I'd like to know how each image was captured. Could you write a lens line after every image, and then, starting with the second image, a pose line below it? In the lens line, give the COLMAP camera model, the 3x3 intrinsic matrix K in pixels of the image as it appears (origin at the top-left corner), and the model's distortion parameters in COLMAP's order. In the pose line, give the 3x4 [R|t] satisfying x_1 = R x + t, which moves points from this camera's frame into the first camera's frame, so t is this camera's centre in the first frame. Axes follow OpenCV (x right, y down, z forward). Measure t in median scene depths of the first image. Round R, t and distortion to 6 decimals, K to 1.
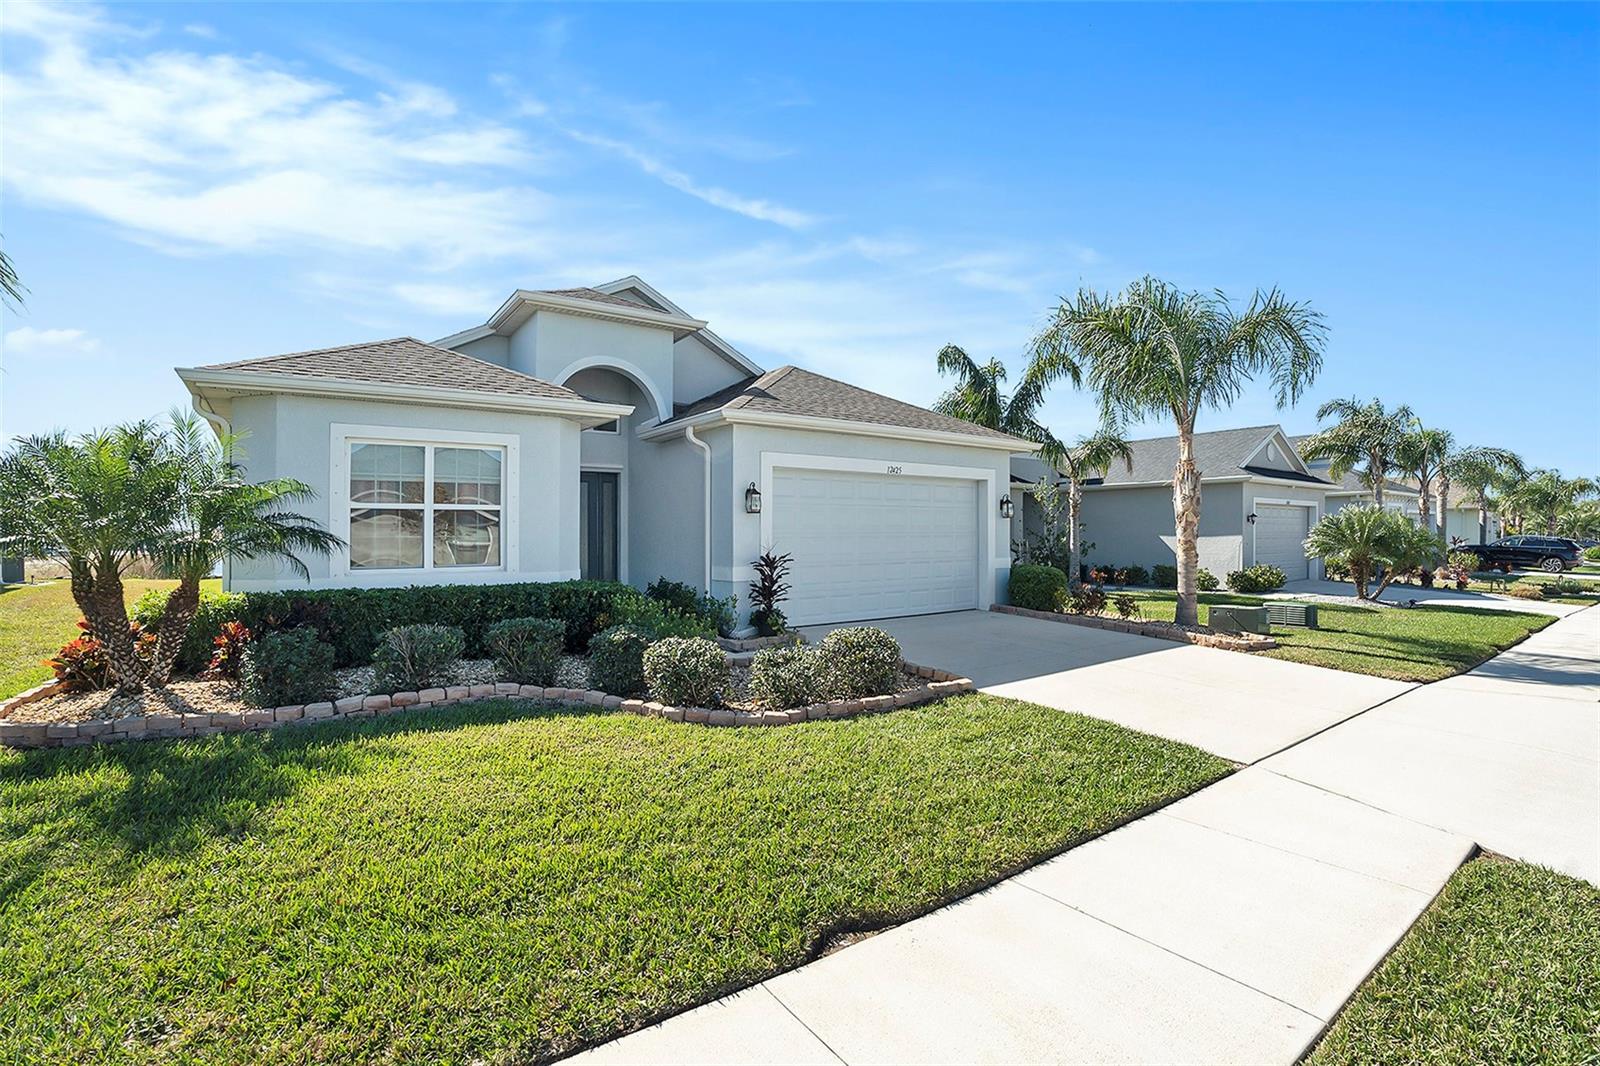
lens RADIAL K [[695.7, 0, 800.0], [0, 695.7, 533.0], [0, 0, 1]] dist [-0.058253, -0.000036]
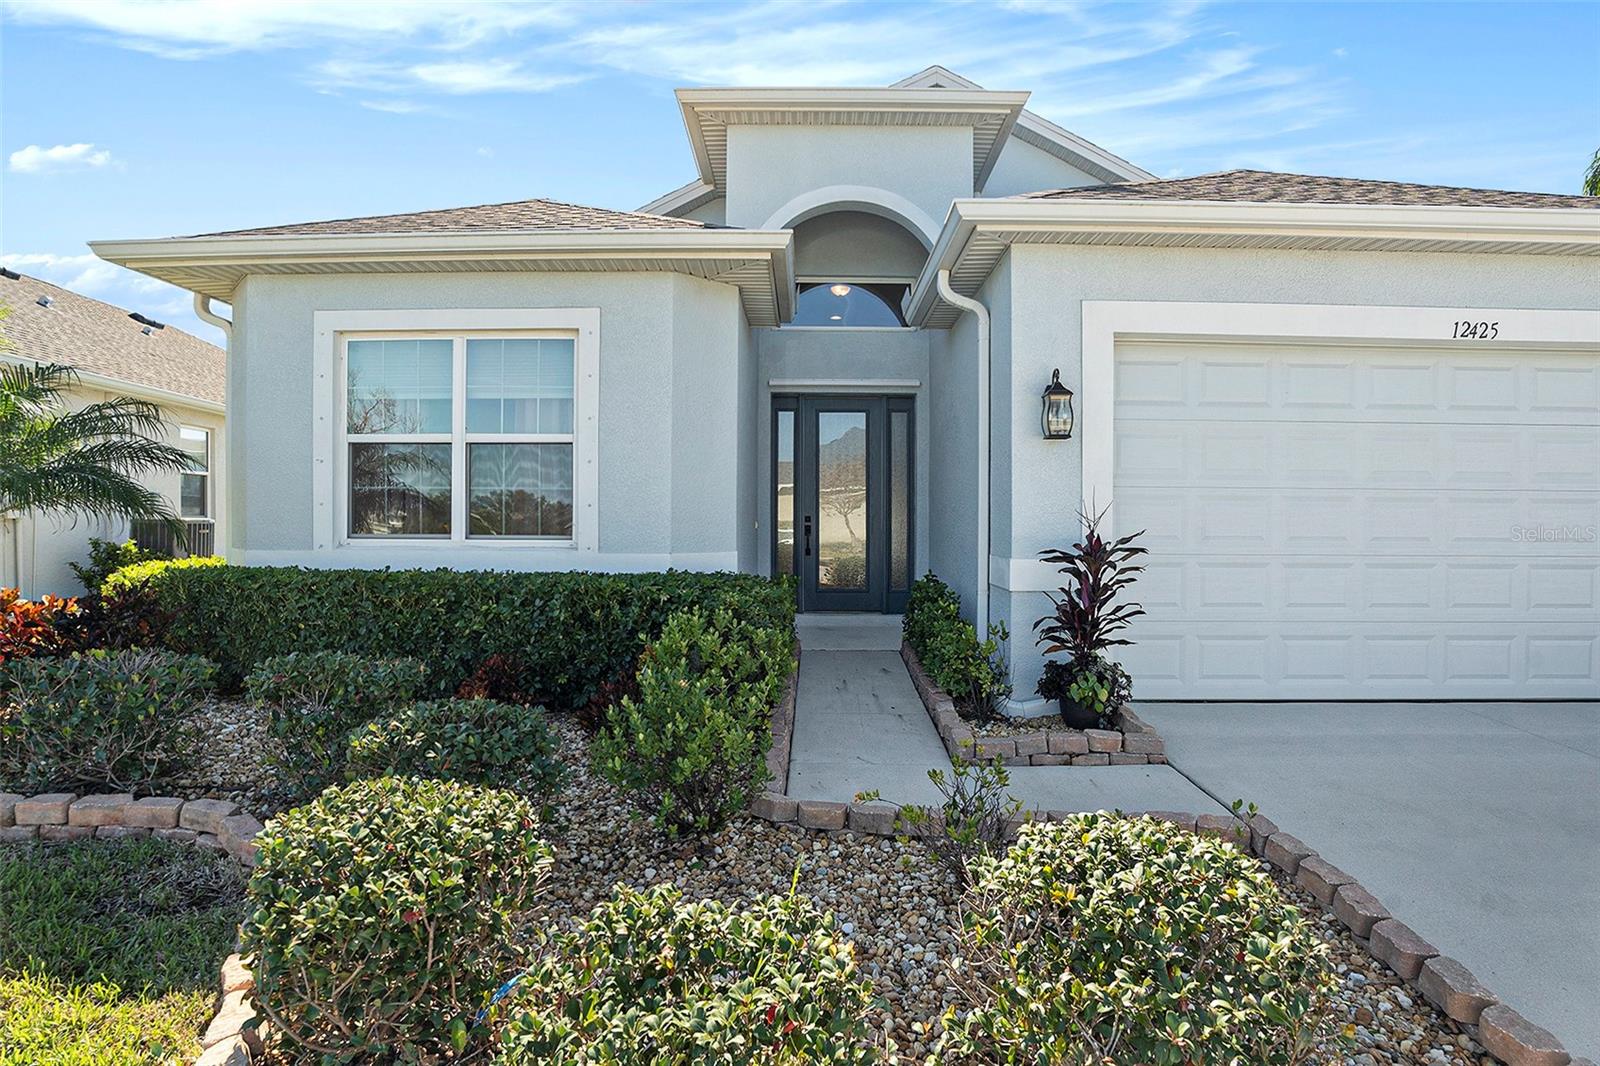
lens RADIAL K [[840.6, 0, 806.3], [0, 840.6, 510.3], [0, 0, 1]] dist [-0.048113, 0.000104]
pose [[0.815600, 0.009985, -0.578530, 0.109558], [-0.009573, 0.999947, 0.003763, 0.015970], [0.578537, 0.002469, 0.815653, 0.475727]]
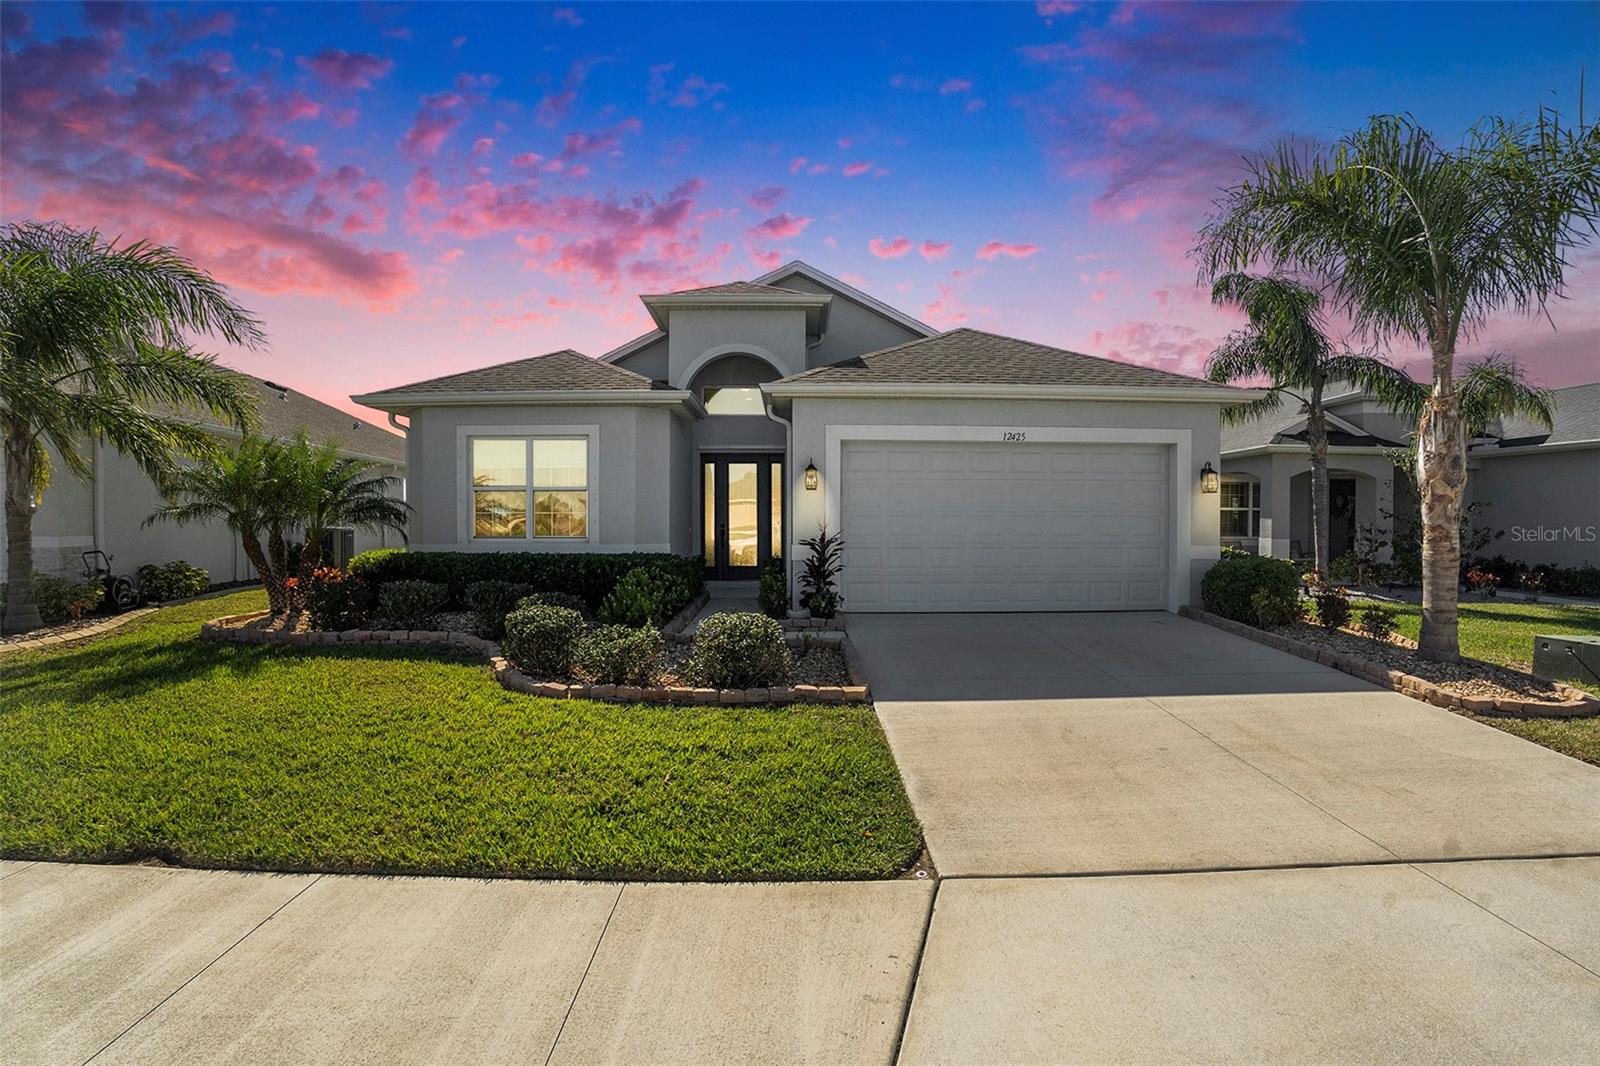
lens RADIAL K [[682.1, 0, 800.0], [0, 682.1, 533.0], [0, 0, 1]] dist [-0.053502, 0.000237]
pose [[0.838076, 0.019179, -0.545216, 0.433863], [-0.004277, 0.999582, 0.028588, 0.003722], [0.545537, -0.021626, 0.837808, 0.201640]]
